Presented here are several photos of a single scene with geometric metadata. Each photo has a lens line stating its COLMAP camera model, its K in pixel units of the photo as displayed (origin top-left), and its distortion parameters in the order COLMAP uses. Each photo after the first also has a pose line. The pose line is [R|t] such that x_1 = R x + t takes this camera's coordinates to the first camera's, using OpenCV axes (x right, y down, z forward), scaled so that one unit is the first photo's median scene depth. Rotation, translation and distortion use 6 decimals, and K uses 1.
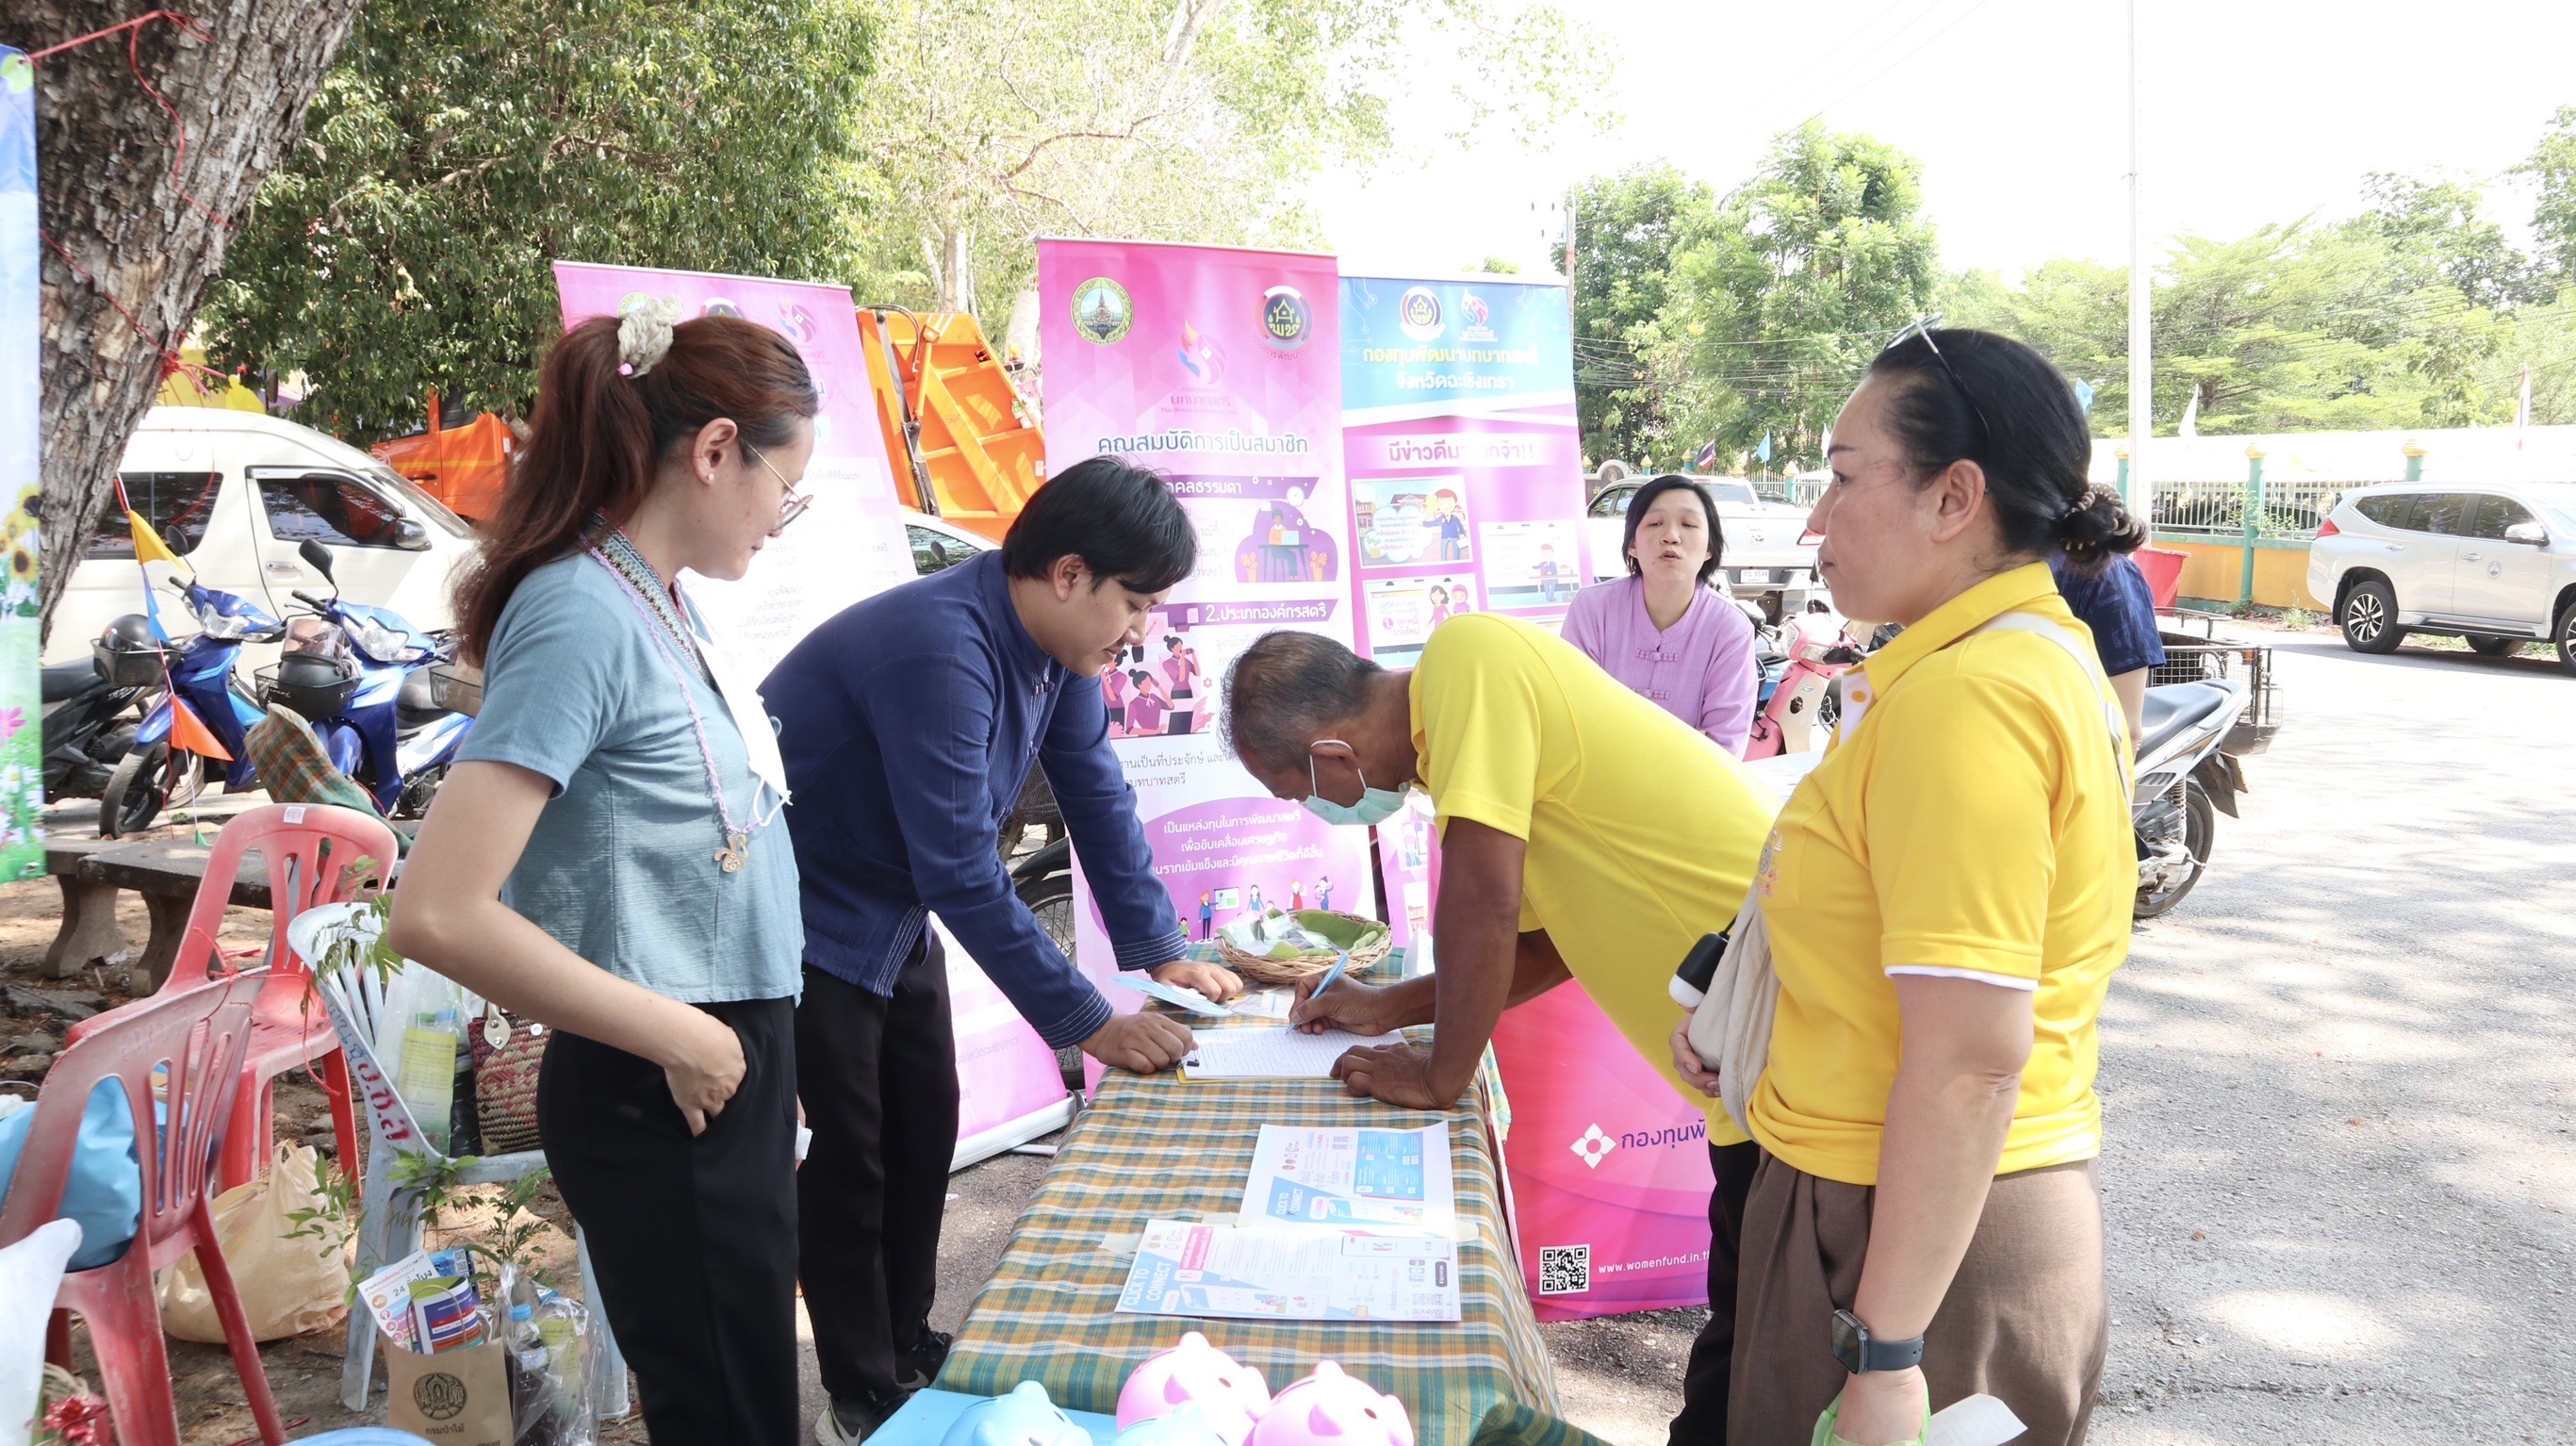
lens RADIAL K [[1806.6, 0, 1279.6], [0, 1806.6, 730.8], [0, 0, 1]] dist [-0.119471, 0.072617]
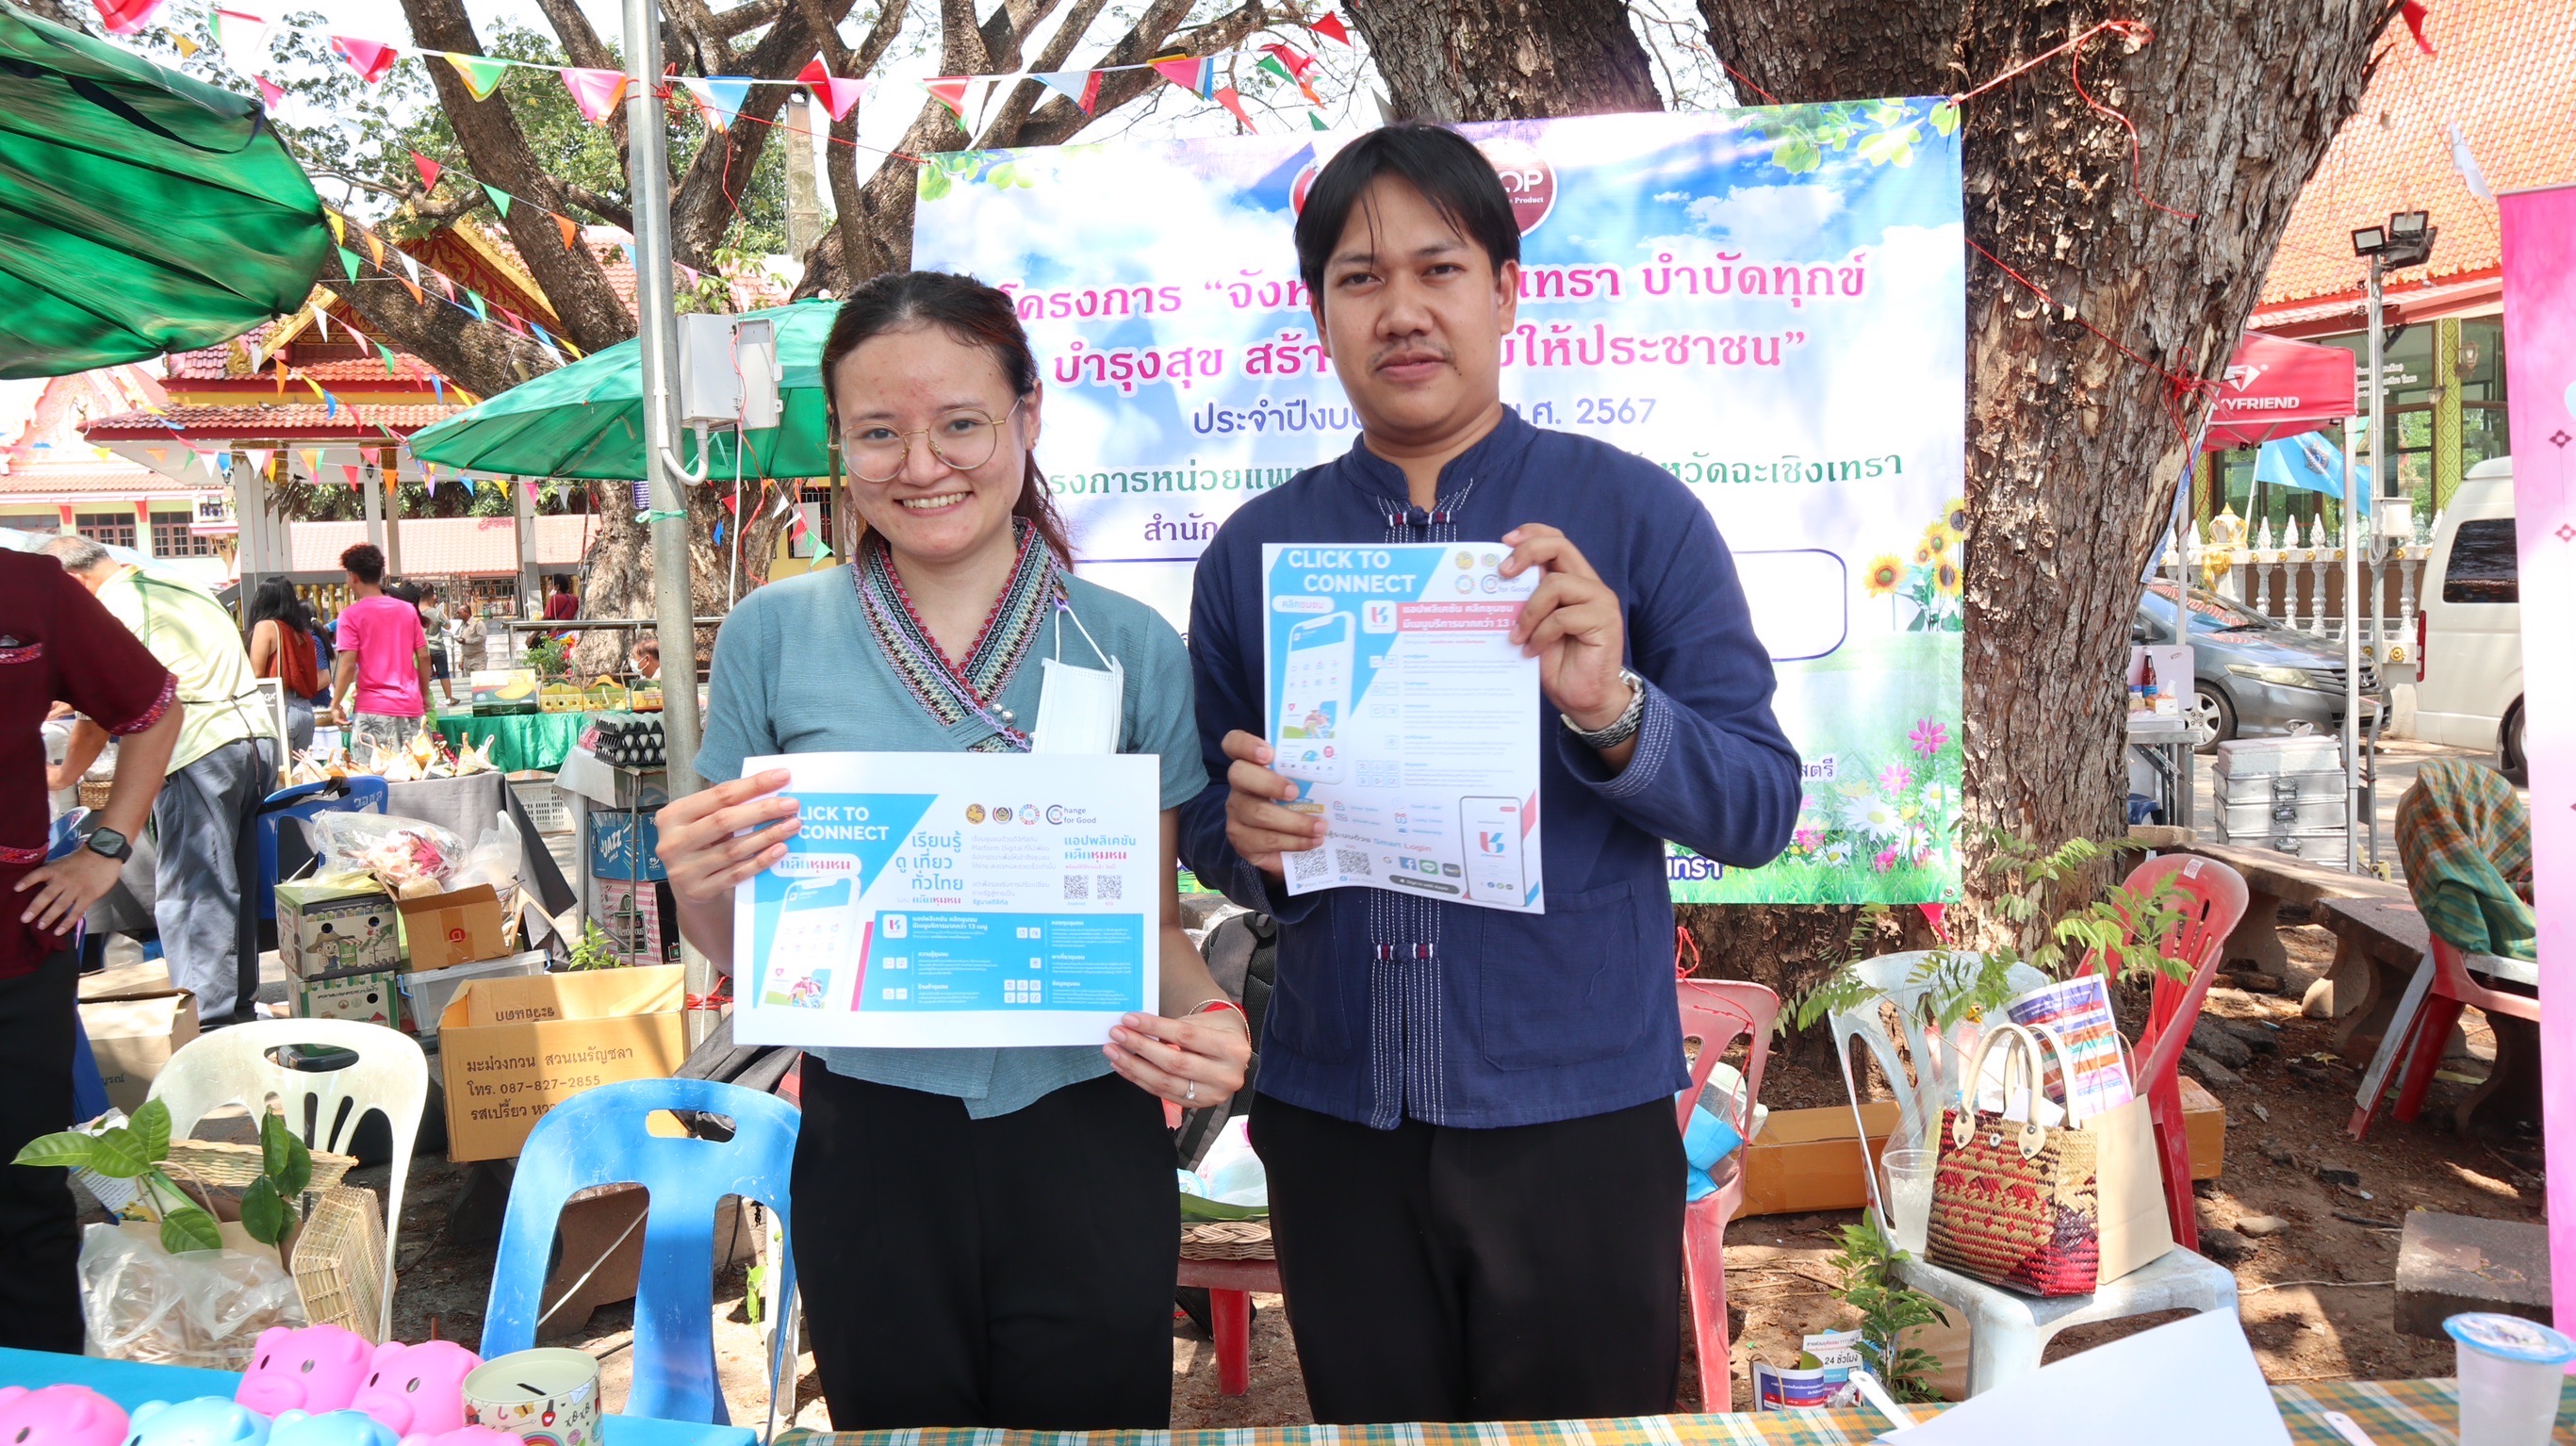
lens RADIAL K [[1798.4, 0, 1288.0], [0, 1798.4, 723.0], [0, 0, 1]] dist [-0.126539, 0.073538]
pose [[0.089911, 0.068376, -0.993600, 0.281575], [-0.109331, 0.992289, 0.058393, -0.028328], [0.989931, 0.103381, 0.096693, 0.442827]]
